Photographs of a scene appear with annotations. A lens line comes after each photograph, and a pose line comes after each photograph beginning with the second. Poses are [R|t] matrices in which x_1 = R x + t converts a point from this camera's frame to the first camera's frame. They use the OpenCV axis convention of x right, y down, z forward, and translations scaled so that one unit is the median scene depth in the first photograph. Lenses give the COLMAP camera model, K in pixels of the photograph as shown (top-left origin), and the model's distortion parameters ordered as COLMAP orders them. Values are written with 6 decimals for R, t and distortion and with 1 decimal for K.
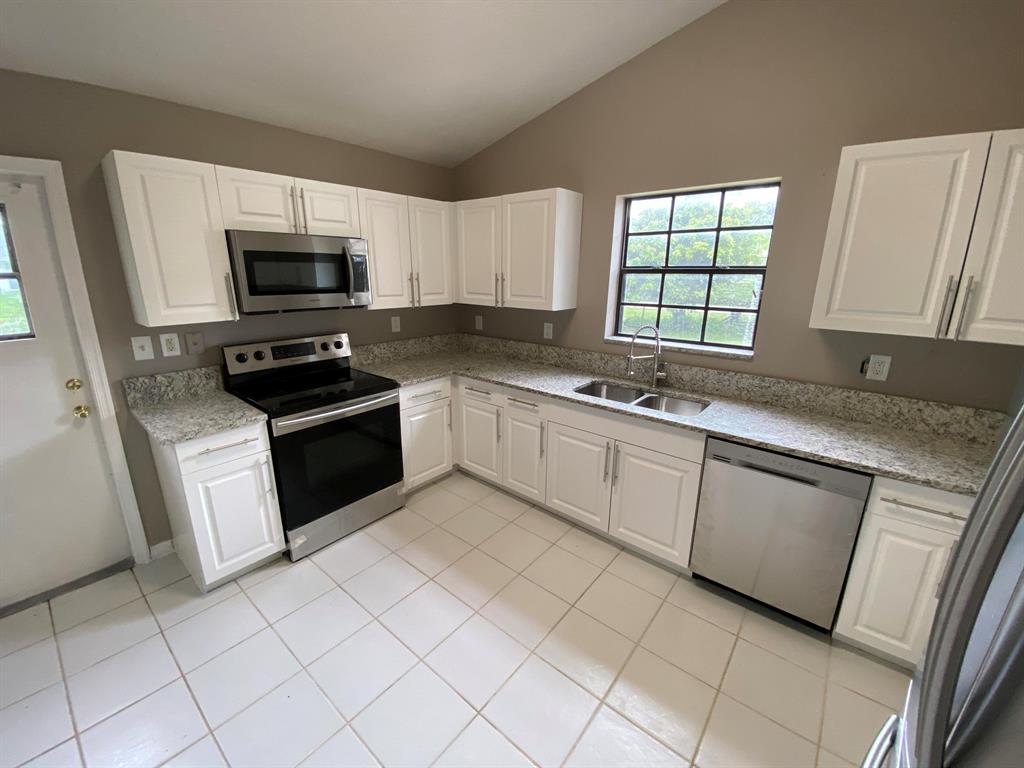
lens RADIAL K [[409.2, 0, 512.0], [0, 409.2, 384.0], [0, 0, 1]] dist [0.060426, -0.037363]
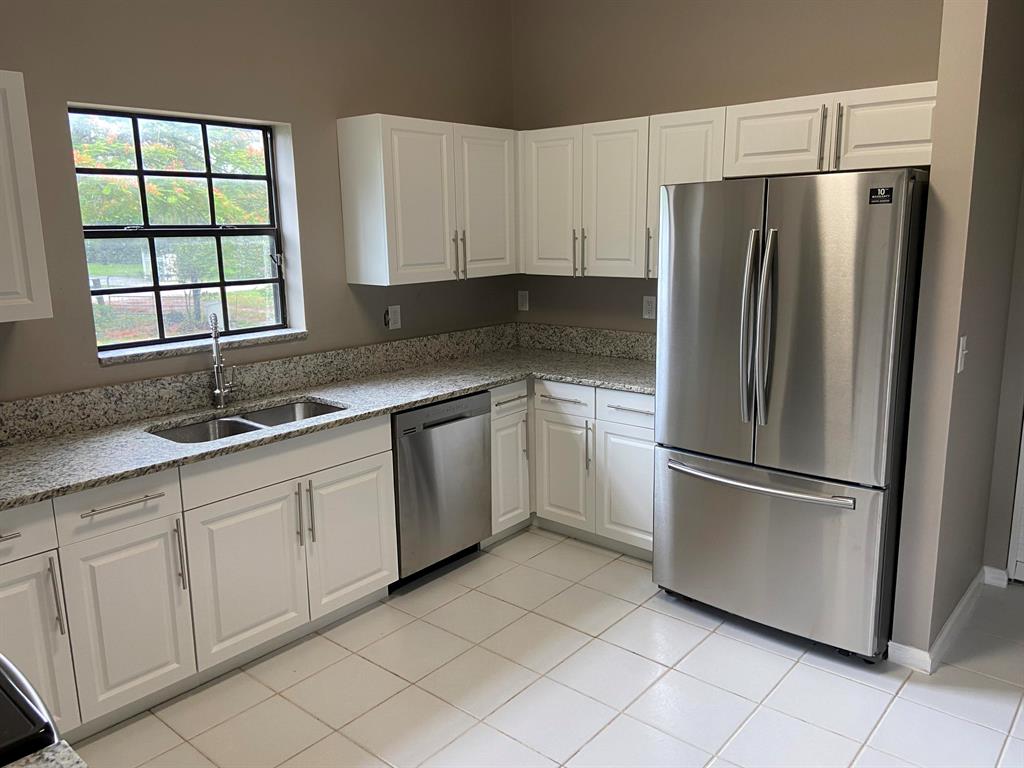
lens RADIAL K [[780.1, 0, 512.0], [0, 780.1, 384.0], [0, 0, 1]] dist [0.108599, -0.116788]
pose [[0.015575, -0.214208, 0.976664, -0.913479], [0.279550, 0.938762, 0.201437, -0.161083], [-0.960005, 0.269889, 0.074503, 0.486636]]
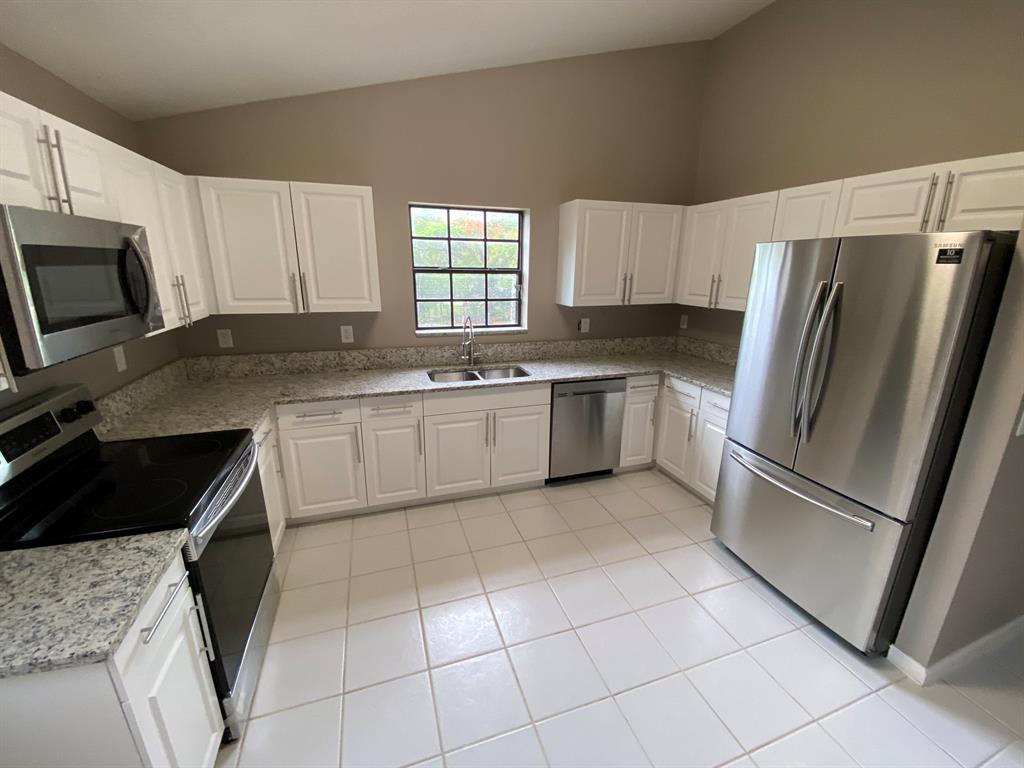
lens RADIAL K [[409.2, 0, 512.0], [0, 409.2, 384.0], [0, 0, 1]] dist [0.060426, -0.037363]
pose [[0.532469, -0.235062, 0.813156, -0.642578], [0.219884, 0.966099, 0.135290, -0.084095], [-0.817391, 0.106762, 0.566104, 0.225931]]
